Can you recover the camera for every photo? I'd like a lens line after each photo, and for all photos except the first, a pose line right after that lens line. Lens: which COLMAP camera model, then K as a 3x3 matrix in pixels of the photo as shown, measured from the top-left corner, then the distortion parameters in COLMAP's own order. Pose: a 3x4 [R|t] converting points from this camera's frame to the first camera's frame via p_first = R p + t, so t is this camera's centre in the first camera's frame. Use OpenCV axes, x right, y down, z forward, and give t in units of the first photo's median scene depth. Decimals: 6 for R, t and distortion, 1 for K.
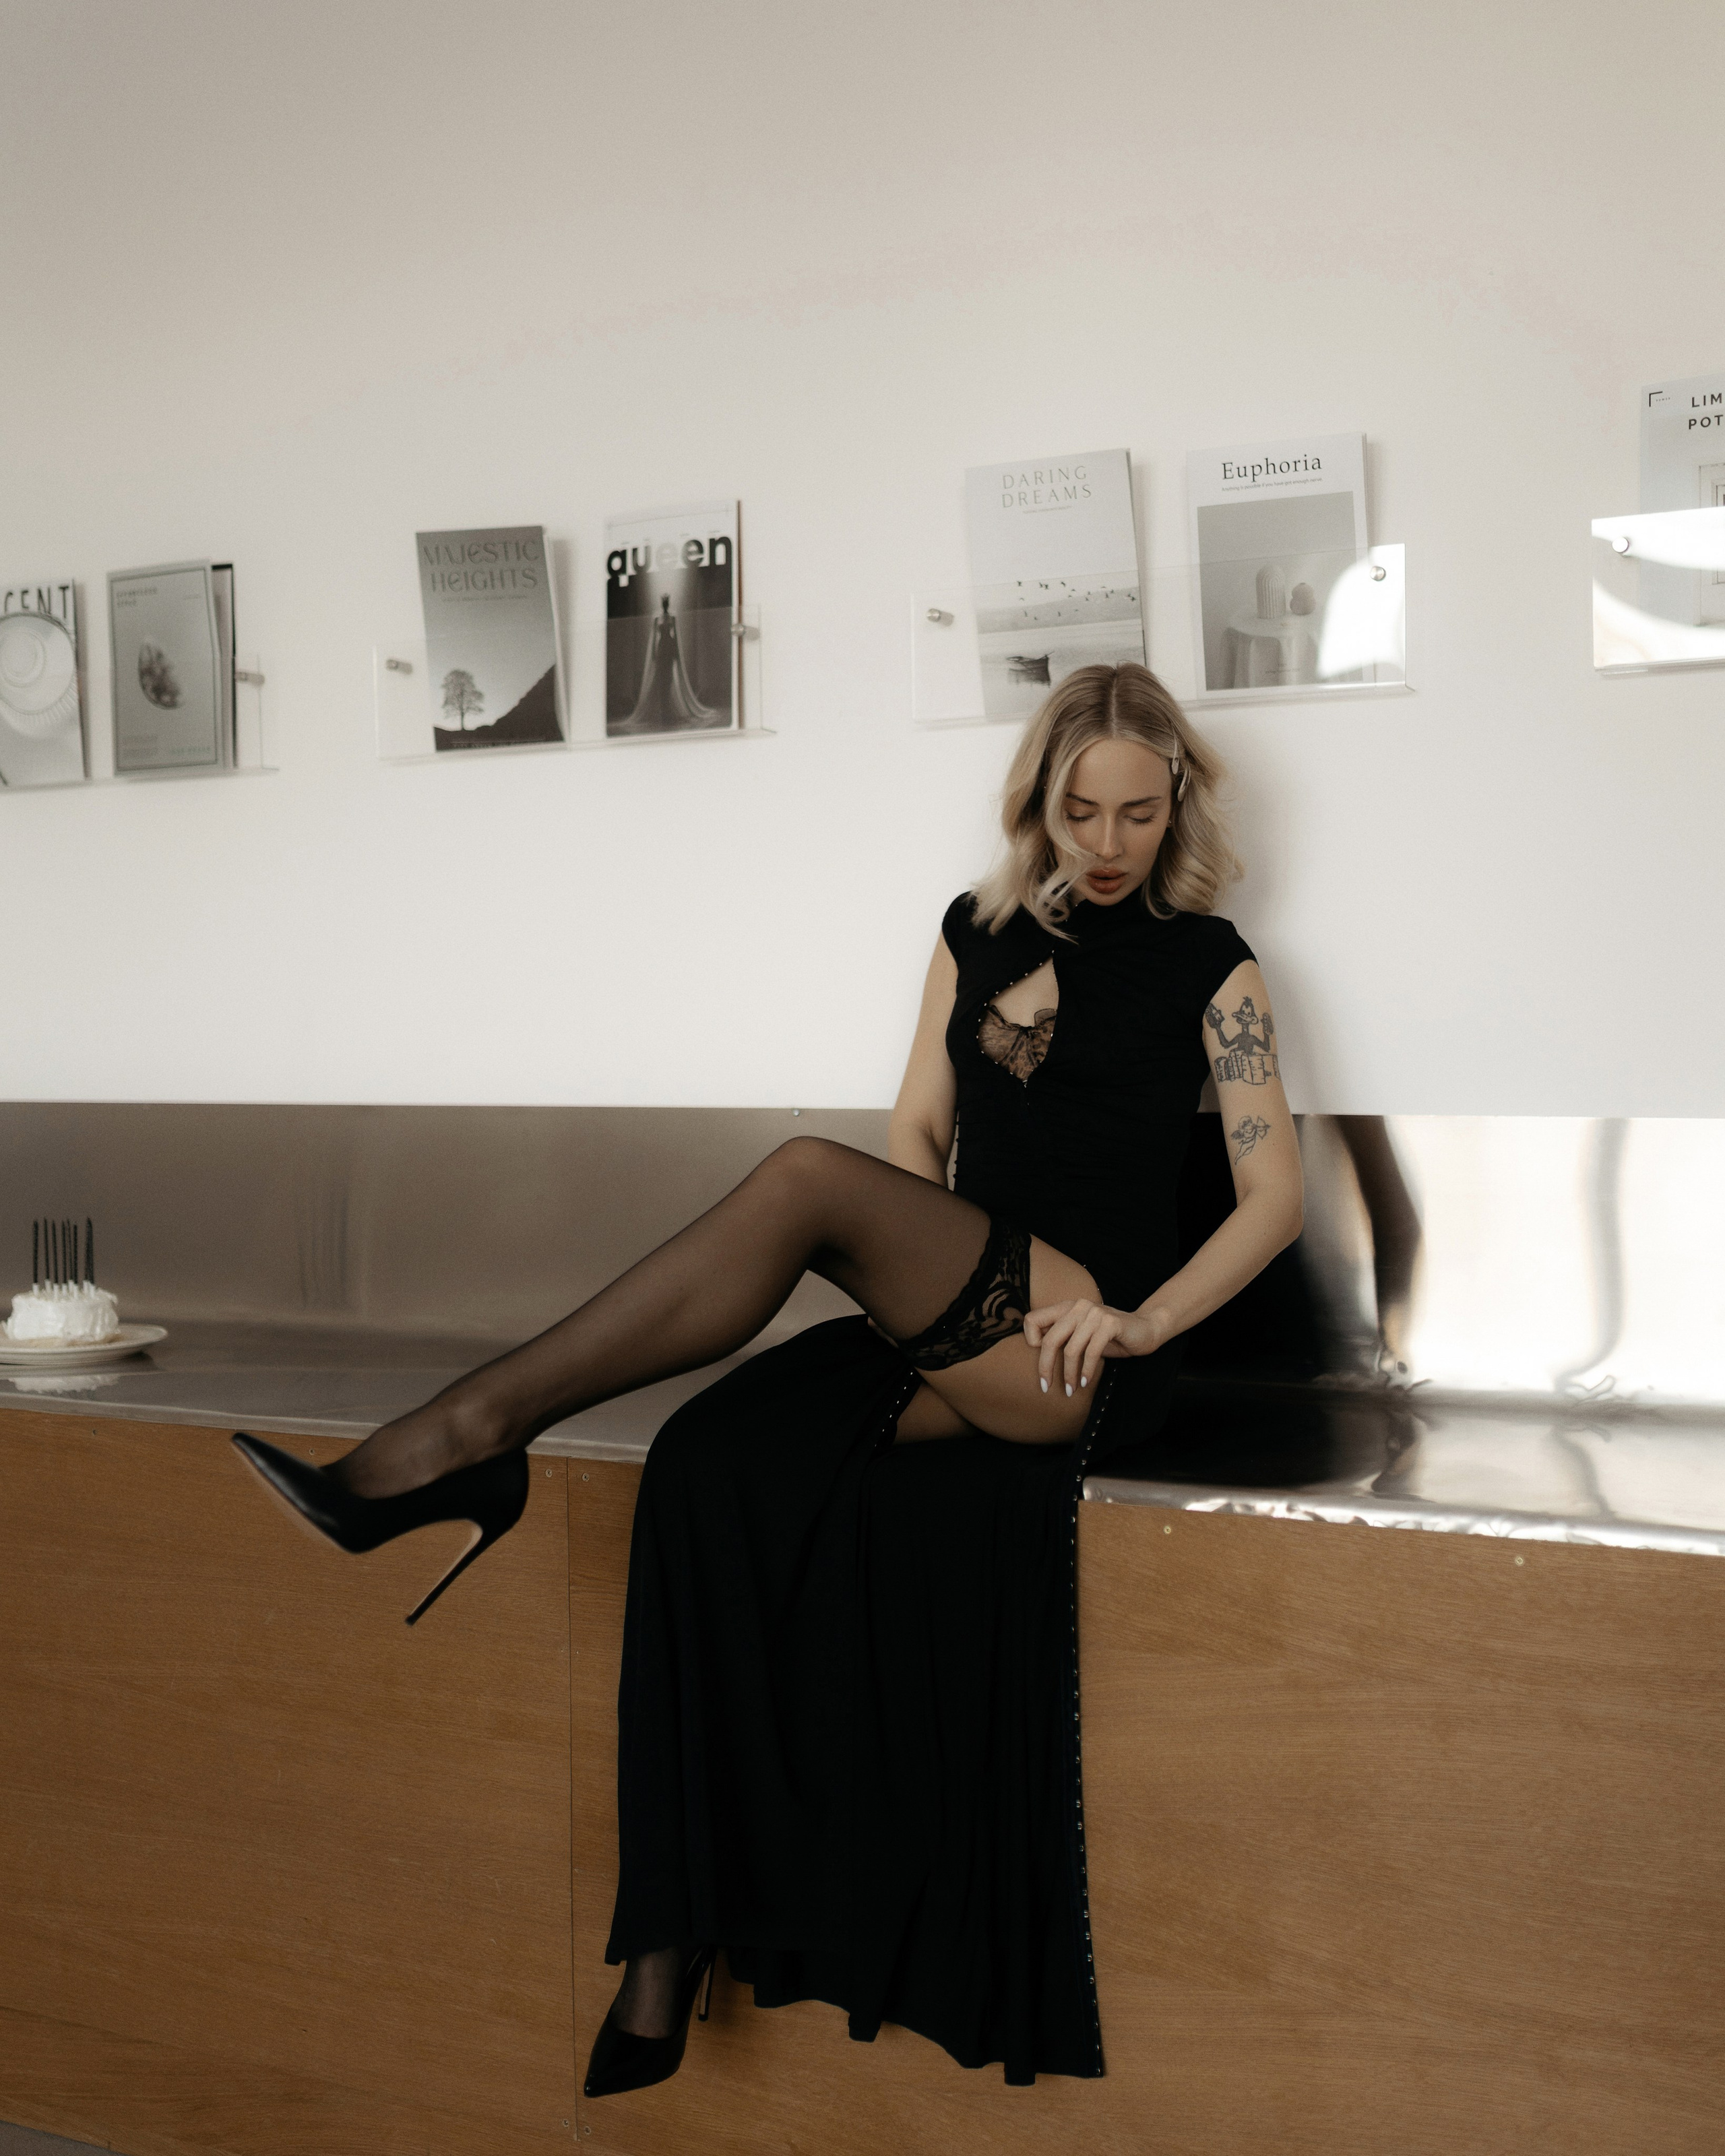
lens RADIAL K [[2625.7, 0, 1008.2], [0, 2625.7, 1070.8], [0, 0, 1]] dist [0.121441, 0.012704]
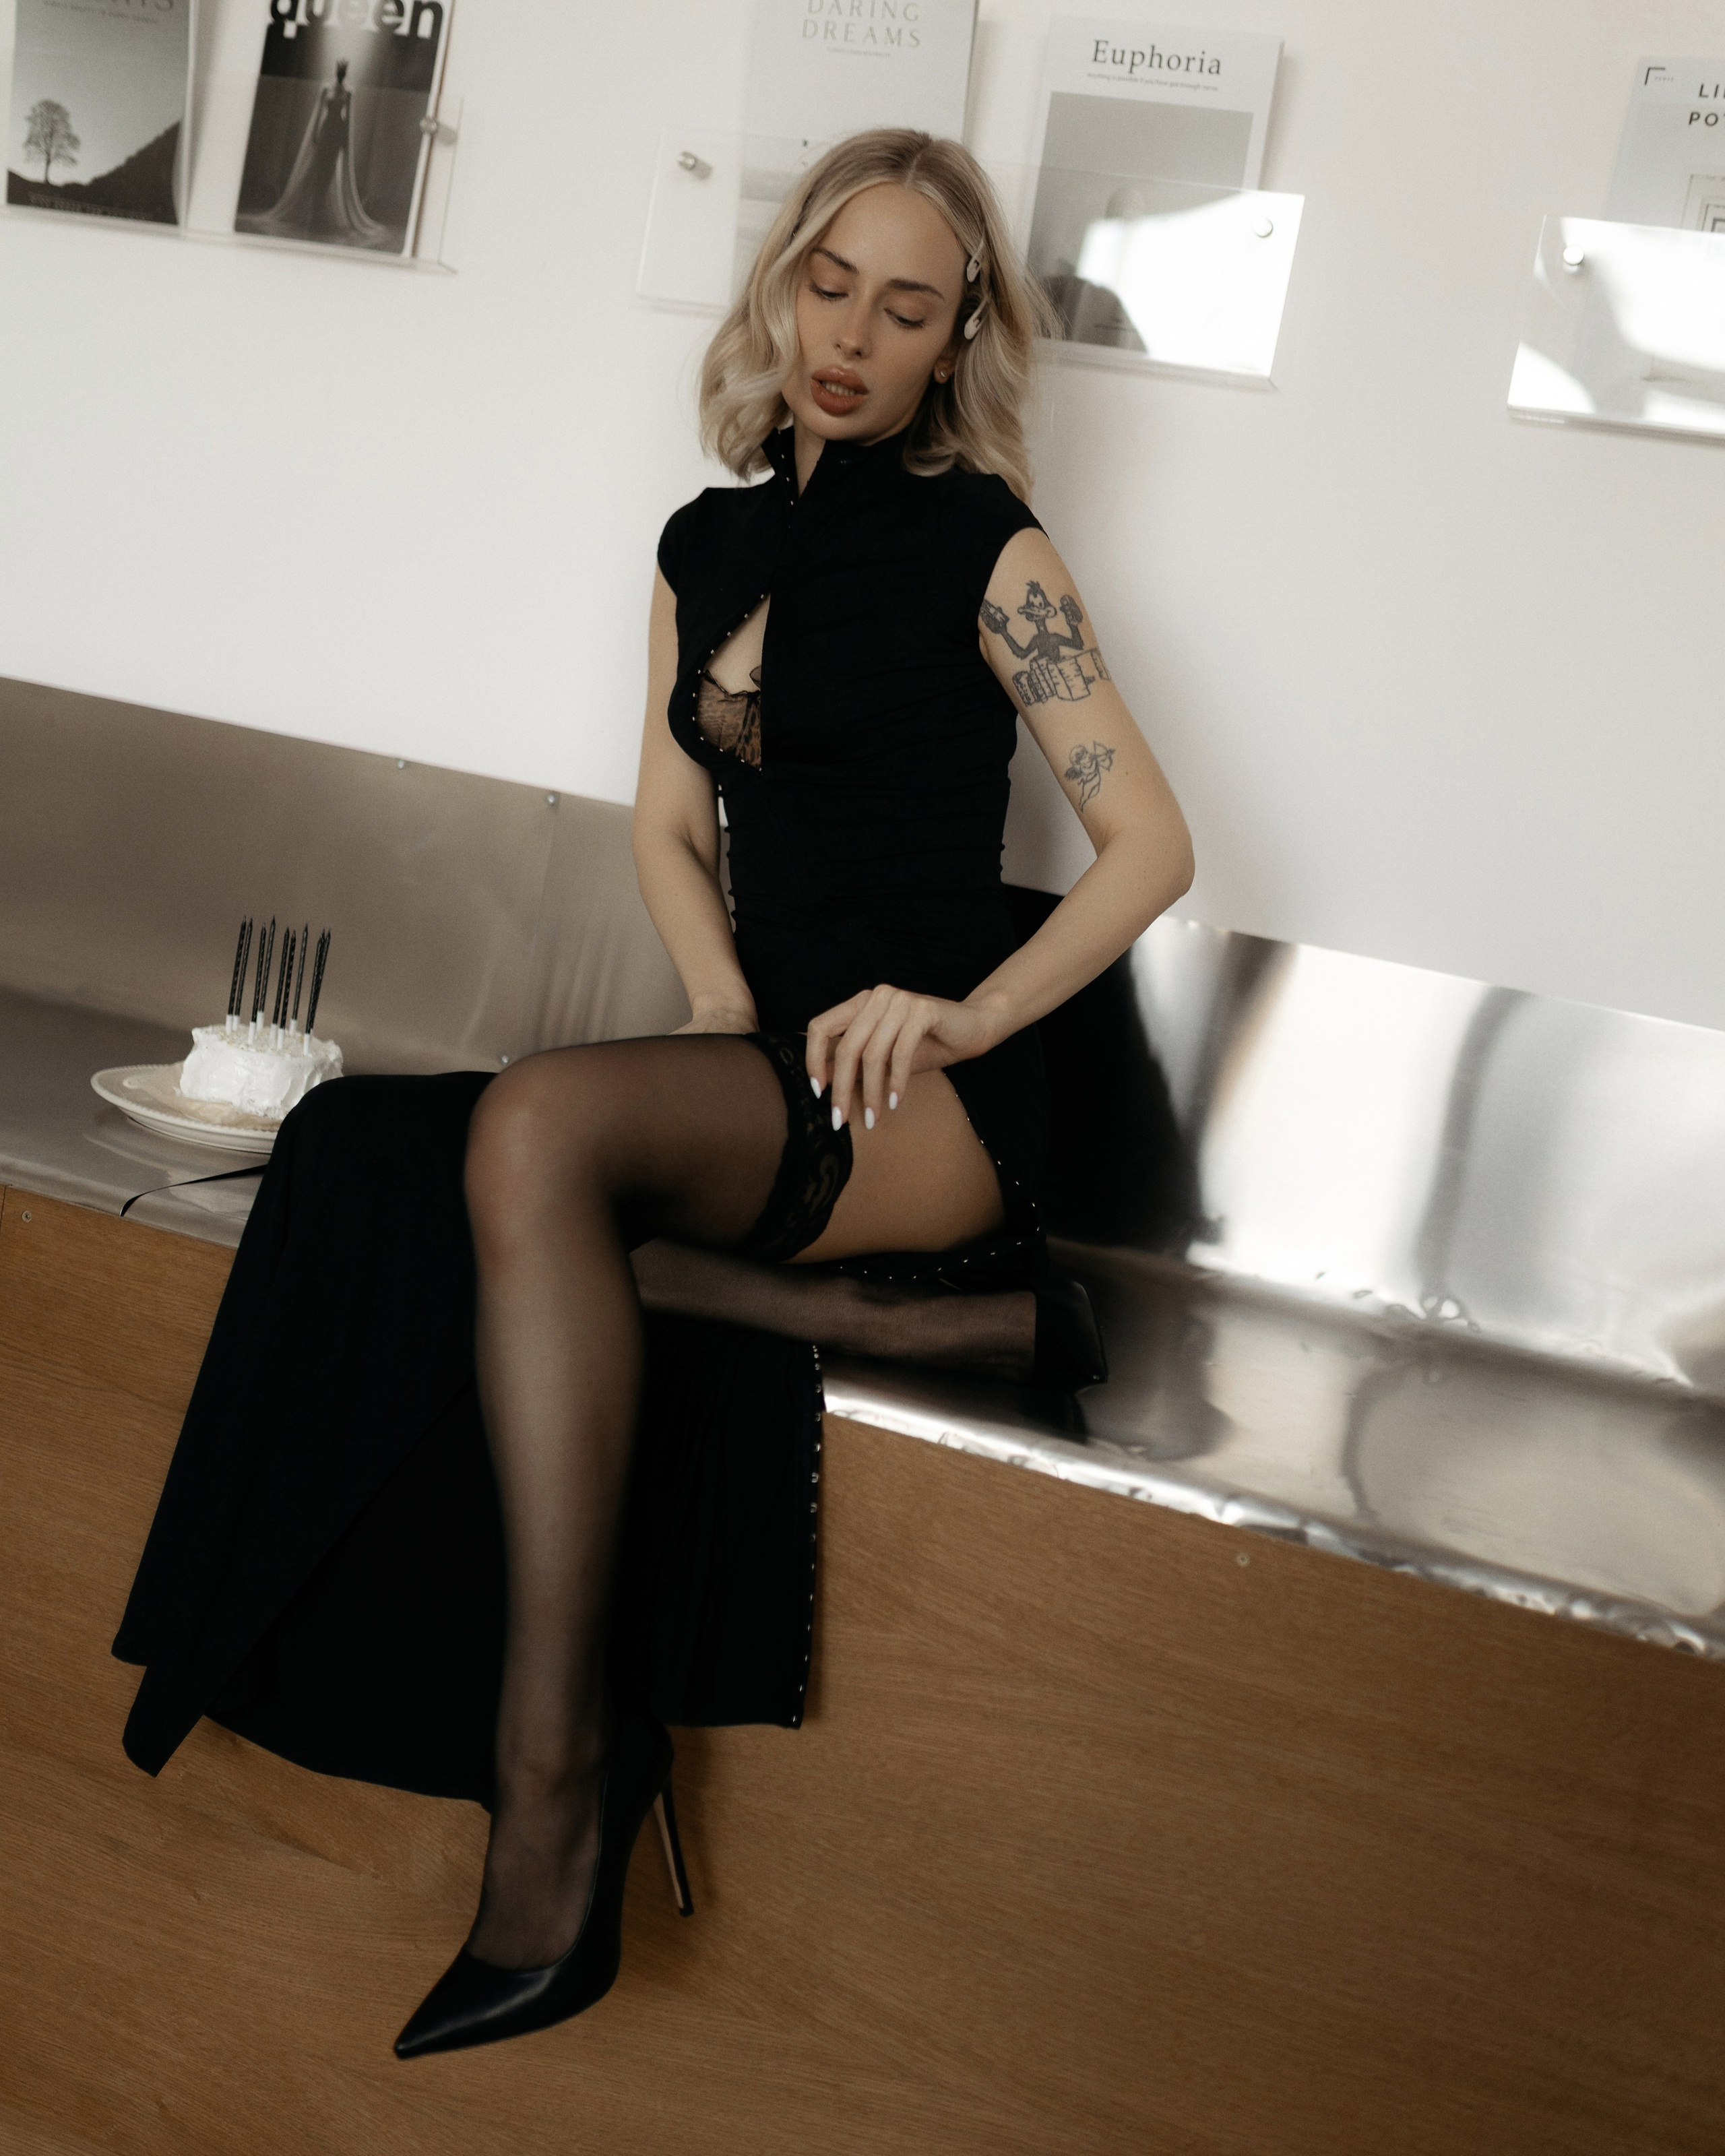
lens RADIAL K [[2753.2, 0, 952.0], [0, 2753.2, 1014.2], [0, 0, 1]] dist [0.035982, 0.059422]
pose [[0.976834, 0.174147, 0.124374, -0.009904], [-0.185949, 0.978380, 0.090525, -0.016764], [-0.105921, -0.111555, 0.988097, 0.167592]]
